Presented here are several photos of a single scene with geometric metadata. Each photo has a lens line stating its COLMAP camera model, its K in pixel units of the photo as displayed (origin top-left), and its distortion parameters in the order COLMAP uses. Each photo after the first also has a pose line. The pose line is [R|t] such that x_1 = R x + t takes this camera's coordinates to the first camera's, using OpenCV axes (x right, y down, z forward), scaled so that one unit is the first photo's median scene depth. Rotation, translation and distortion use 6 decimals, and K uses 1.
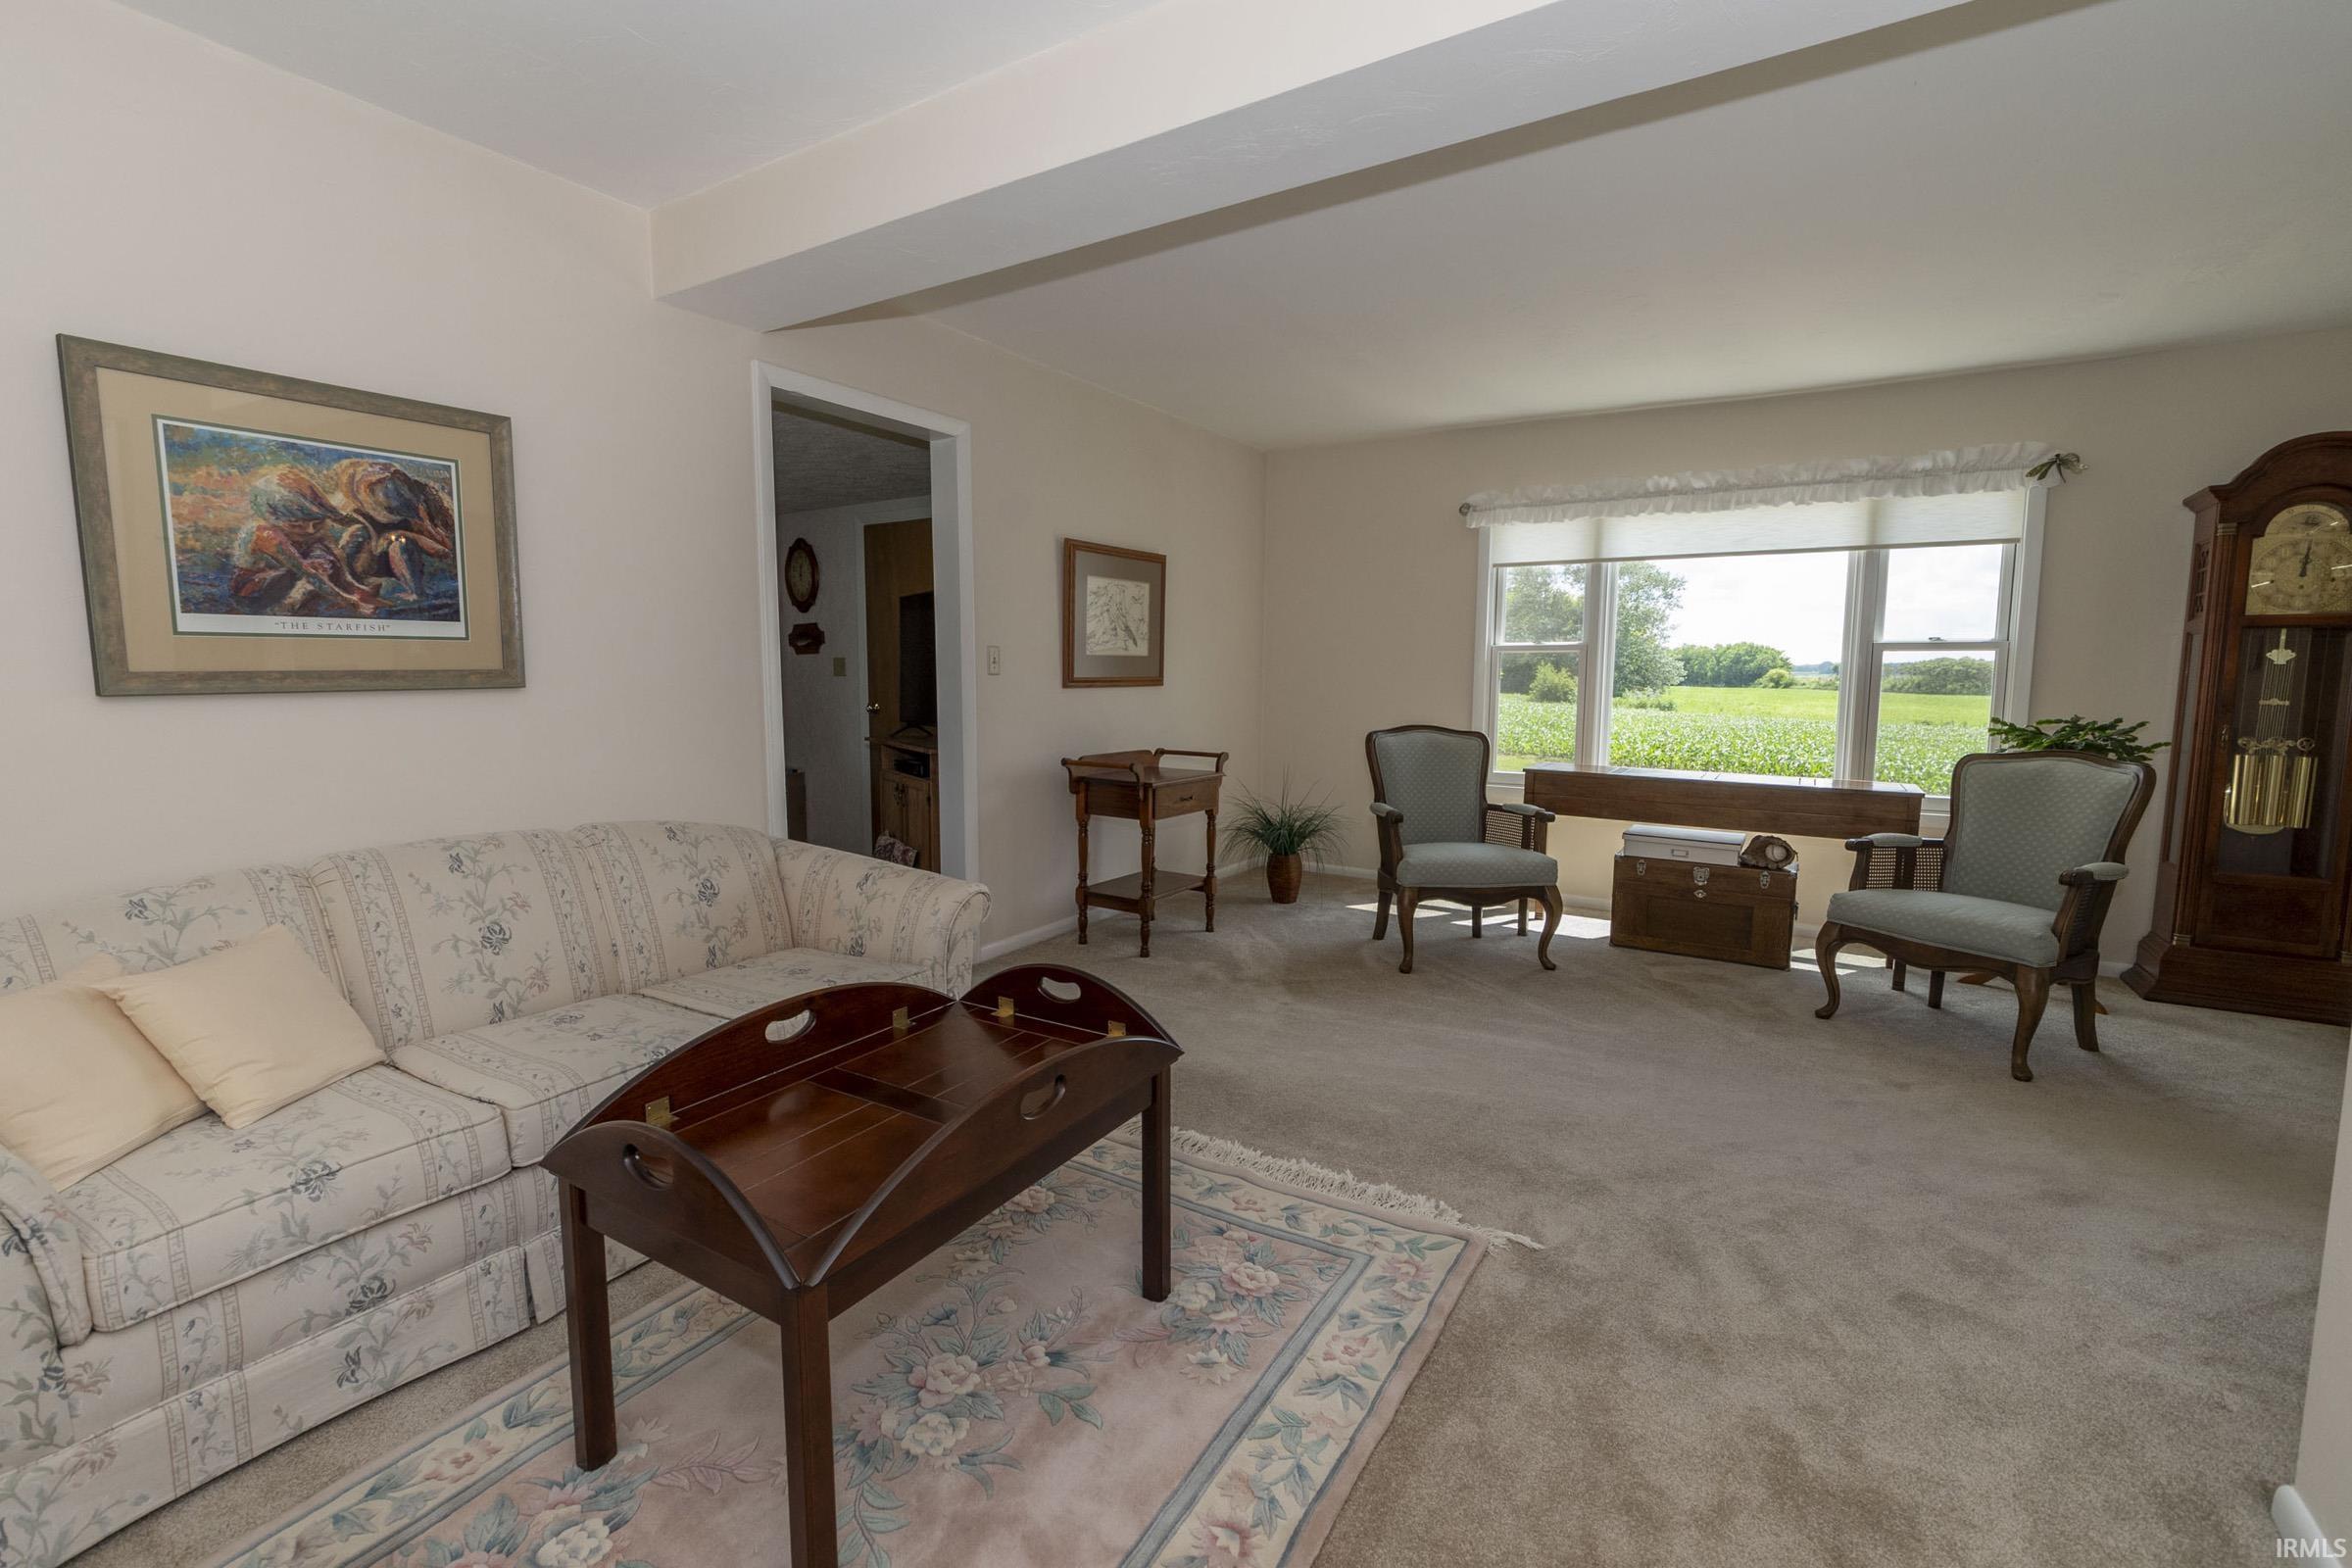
lens RADIAL K [[1031.9, 0, 1148.0], [0, 1031.9, 777.8], [0, 0, 1]] dist [0.001481, 0.000477]
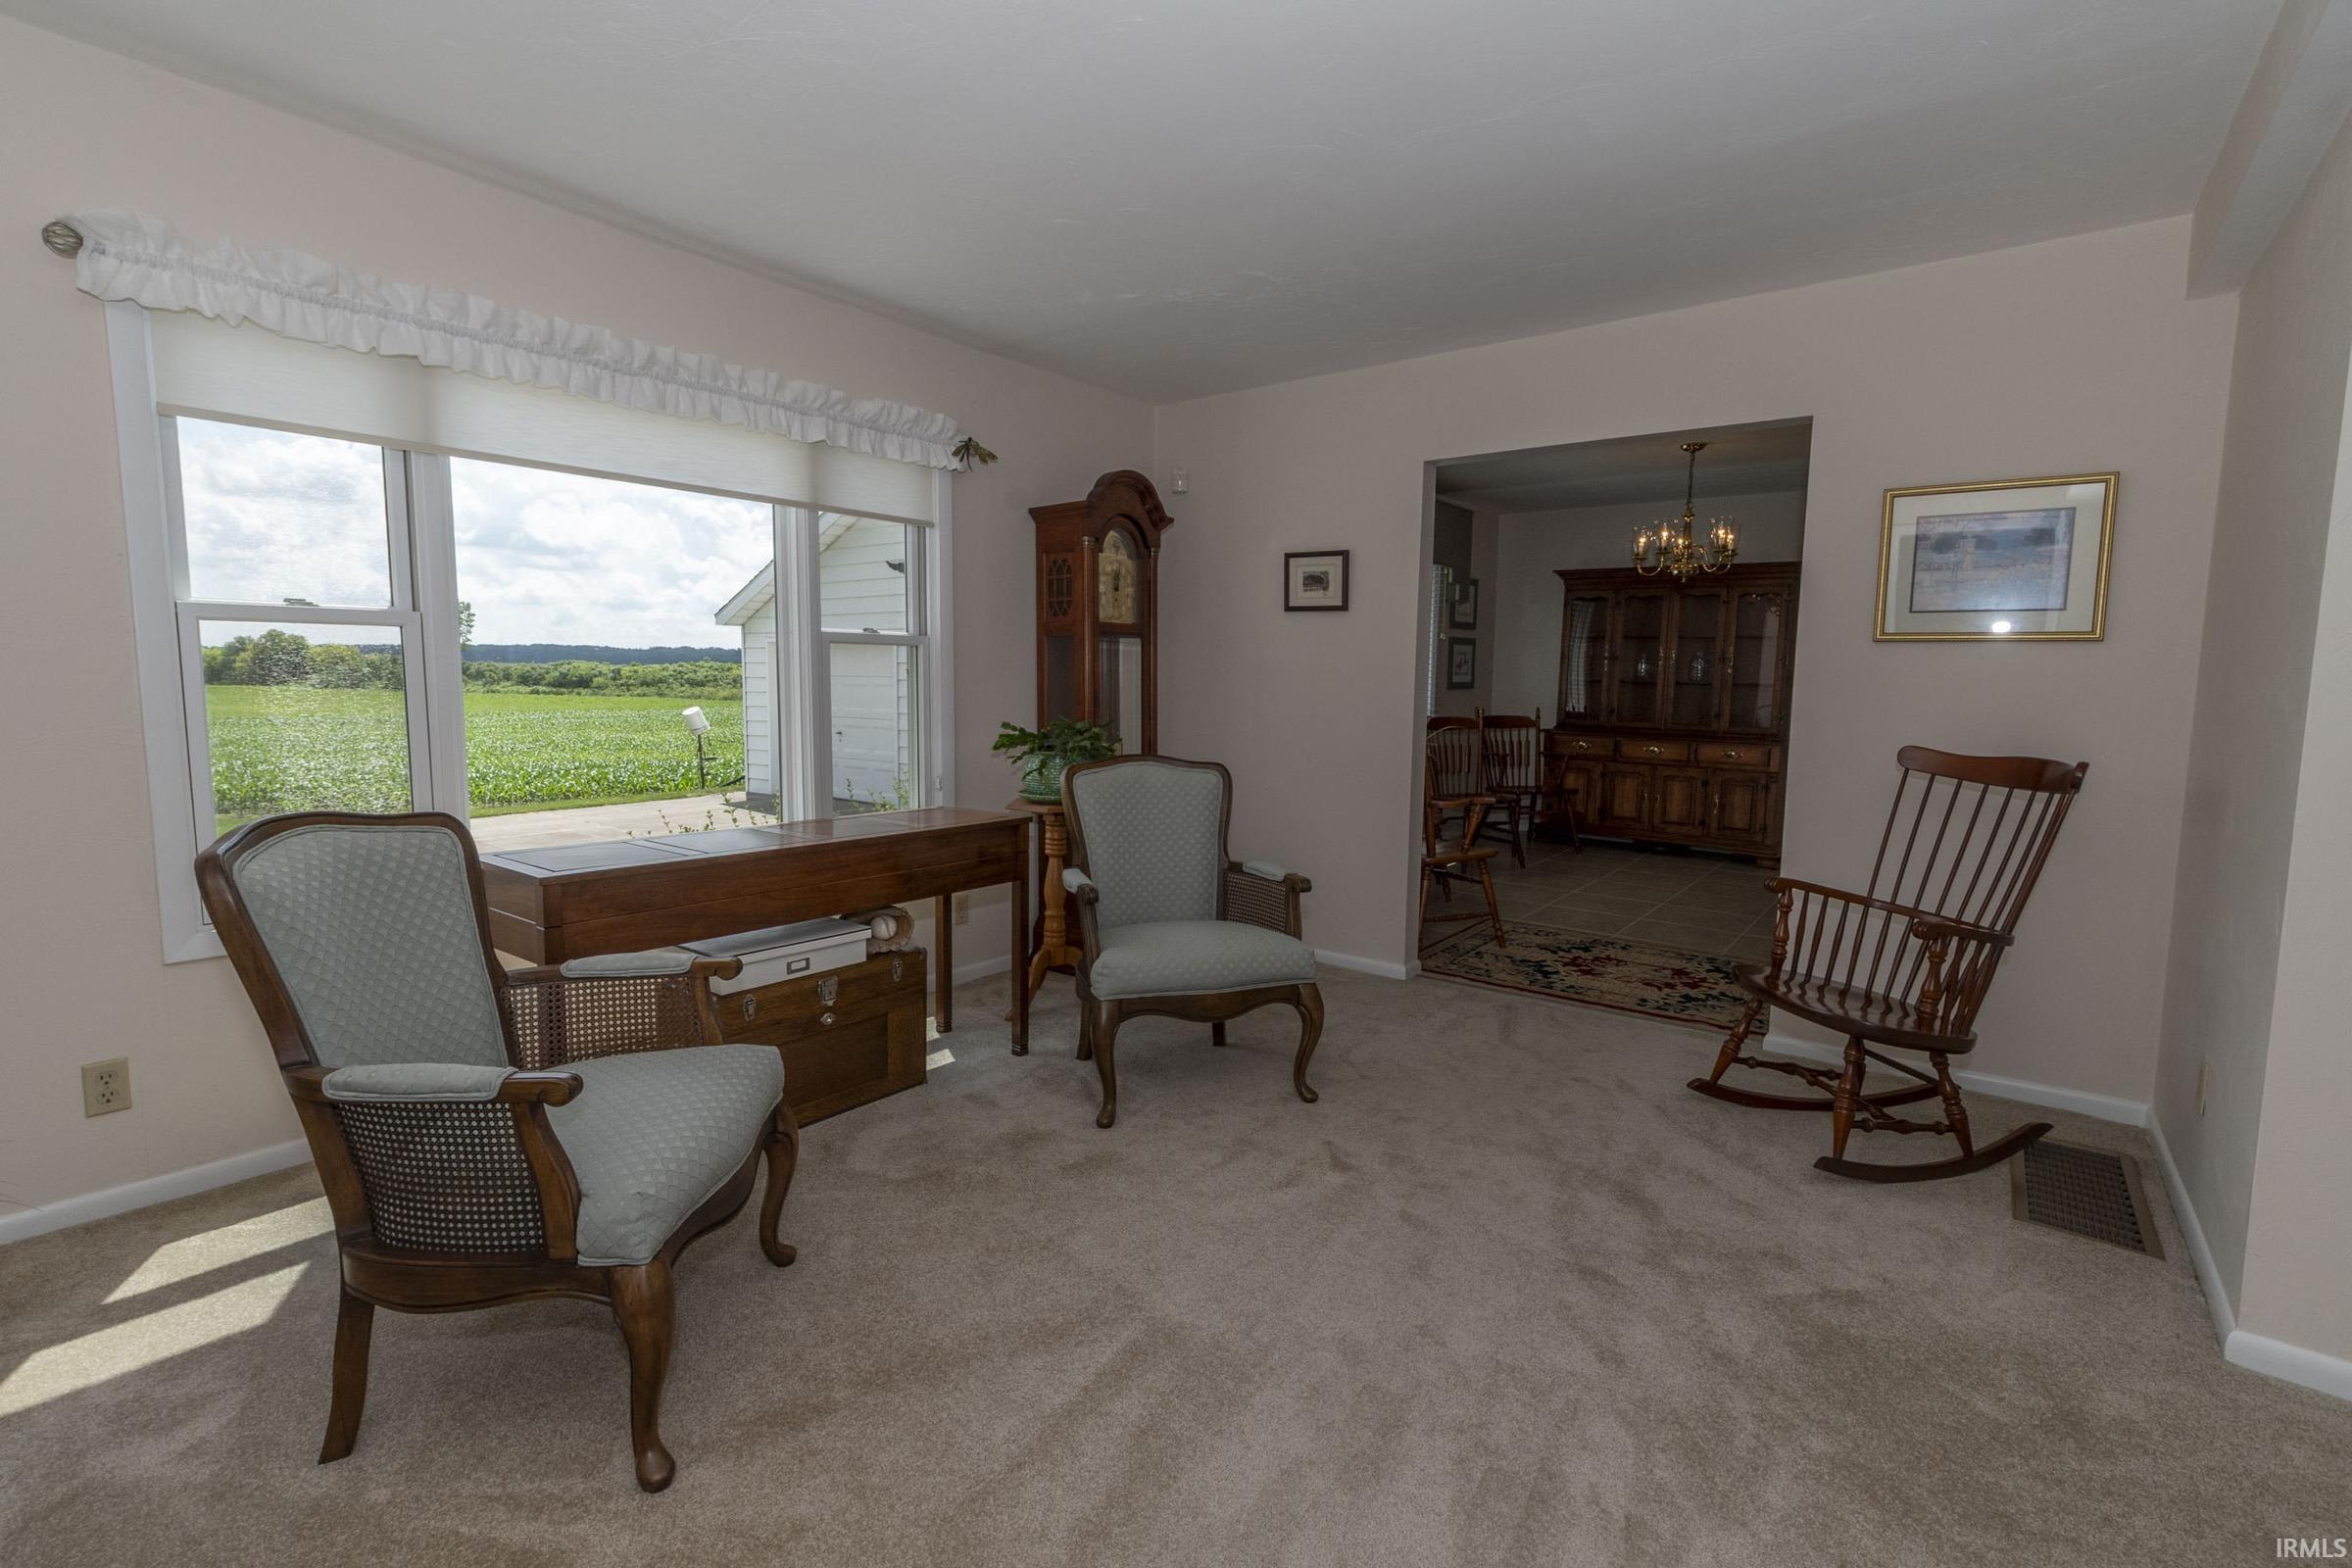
lens RADIAL K [[1072.4, 0, 1155.2], [0, 1072.4, 779.3], [0, 0, 1]] dist [0.001756, 0.000395]
pose [[0.100065, -0.101536, 0.989787, -0.089210], [0.091759, 0.991482, 0.092433, -0.078746], [-0.990741, 0.081572, 0.108529, 0.726686]]
